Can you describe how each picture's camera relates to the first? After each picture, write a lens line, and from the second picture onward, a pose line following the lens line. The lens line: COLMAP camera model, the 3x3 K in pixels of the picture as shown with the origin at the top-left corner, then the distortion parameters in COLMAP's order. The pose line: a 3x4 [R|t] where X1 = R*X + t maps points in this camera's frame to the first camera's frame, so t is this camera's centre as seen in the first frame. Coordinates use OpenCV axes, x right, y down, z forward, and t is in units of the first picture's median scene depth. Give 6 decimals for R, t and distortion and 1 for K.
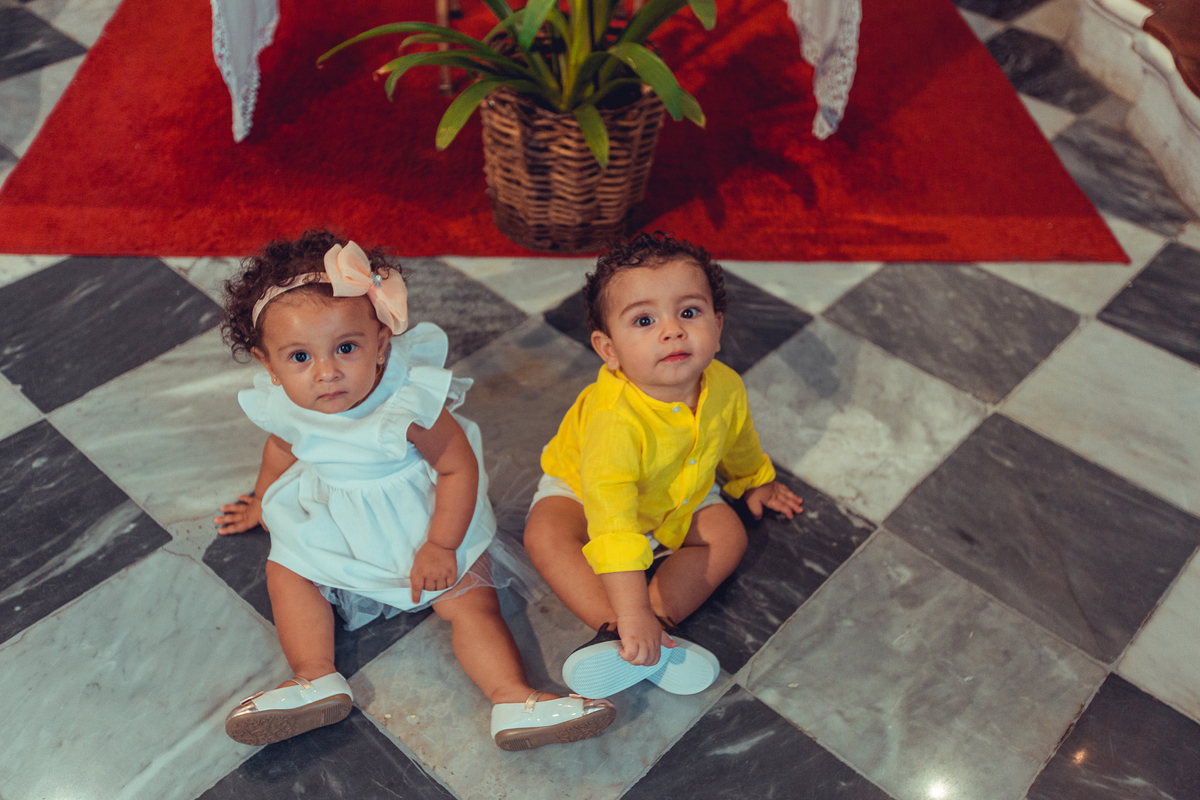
lens RADIAL K [[1169.5, 0, 589.7], [0, 1169.5, 402.9], [0, 0, 1]] dist [-0.012131, 0.000000]
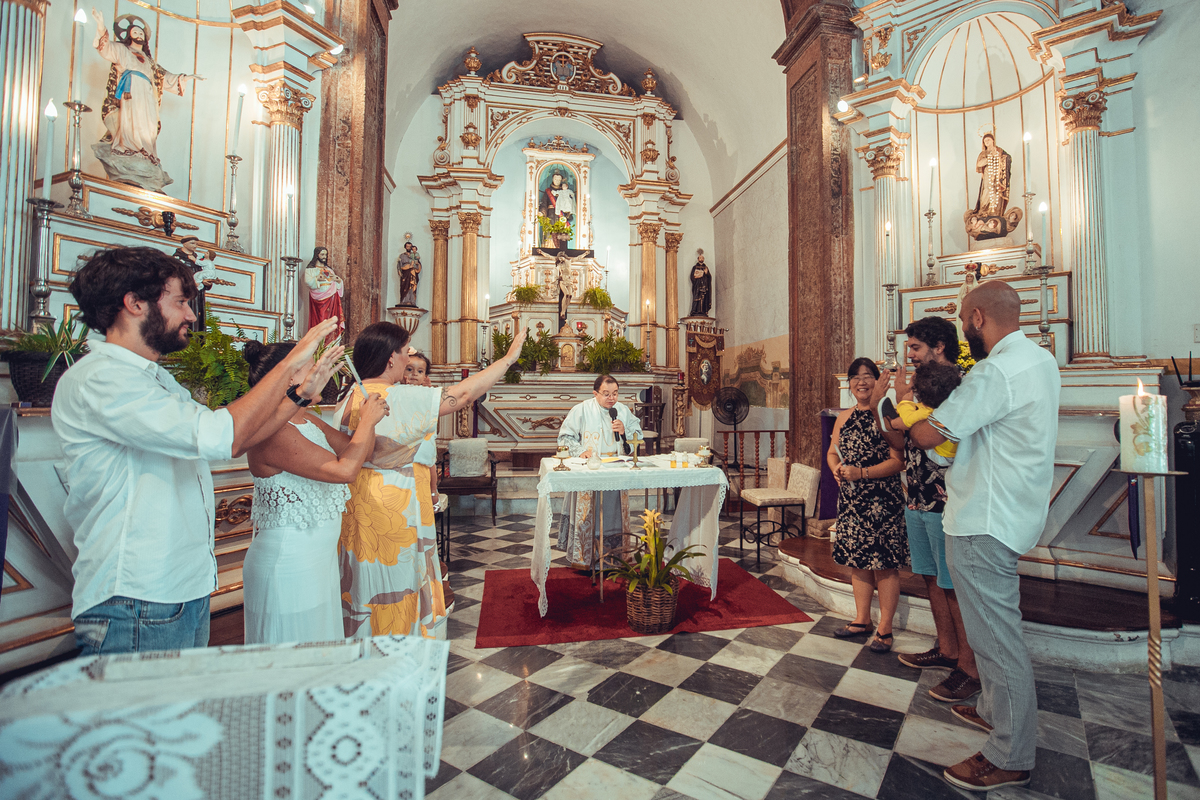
lens RADIAL K [[616.5, 0, 651.2], [0, 616.5, 368.2], [0, 0, 1]] dist [-0.040886, 0.012016]
pose [[0.982602, -0.024763, 0.184066, -0.422670], [0.145354, 0.719459, -0.679155, 0.644701], [-0.115610, 0.694093, 0.710541, -0.972340]]
